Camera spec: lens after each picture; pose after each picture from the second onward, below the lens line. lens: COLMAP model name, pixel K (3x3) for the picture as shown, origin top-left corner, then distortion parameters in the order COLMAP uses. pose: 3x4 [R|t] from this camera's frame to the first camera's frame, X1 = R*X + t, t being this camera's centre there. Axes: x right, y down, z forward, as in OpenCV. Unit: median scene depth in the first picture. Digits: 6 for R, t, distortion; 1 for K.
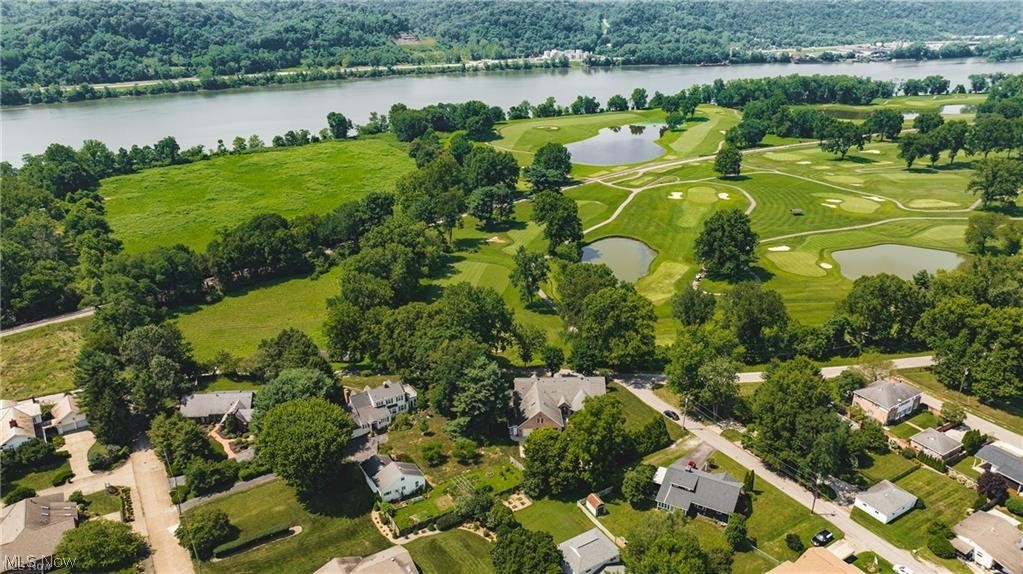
lens RADIAL K [[726.8, 0, 511.5], [0, 726.8, 287.0], [0, 0, 1]] dist [-0.000515, 0.000262]
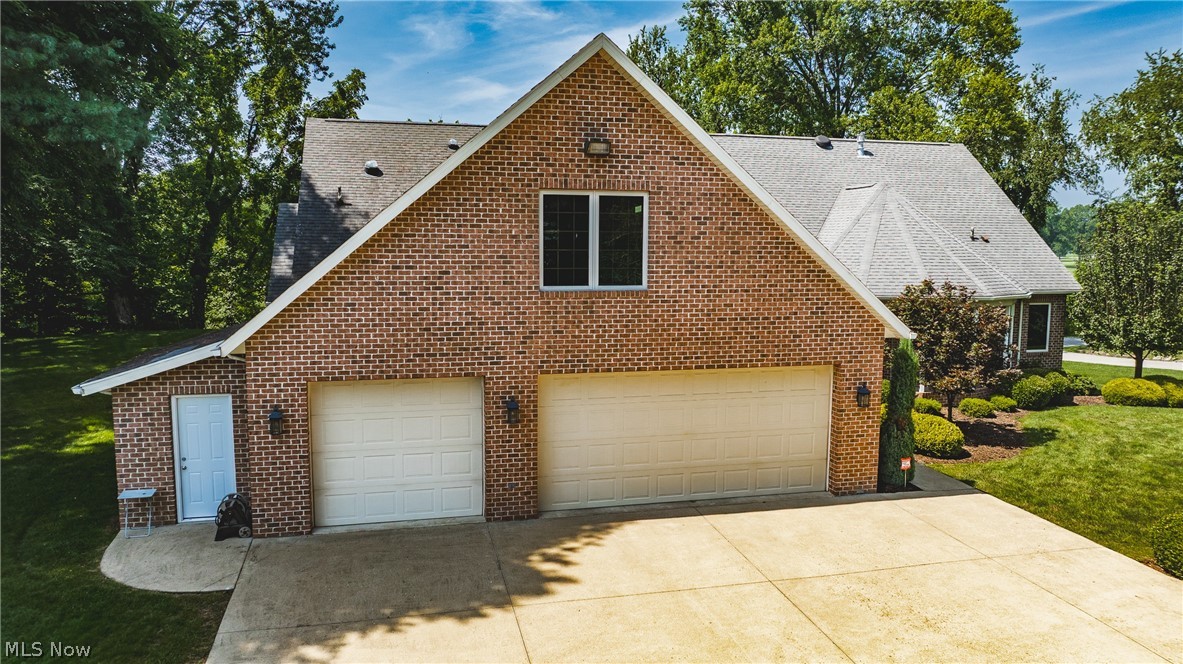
lens RADIAL K [[840.4, 0, 591.5], [0, 840.4, 332.0], [0, 0, 1]] dist [-0.000515, 0.000262]
pose [[0.978895, 0.001406, 0.204360, 0.020616], [0.045131, 0.973801, -0.222880, 0.180627], [-0.199319, 0.227399, 0.953185, 0.808828]]
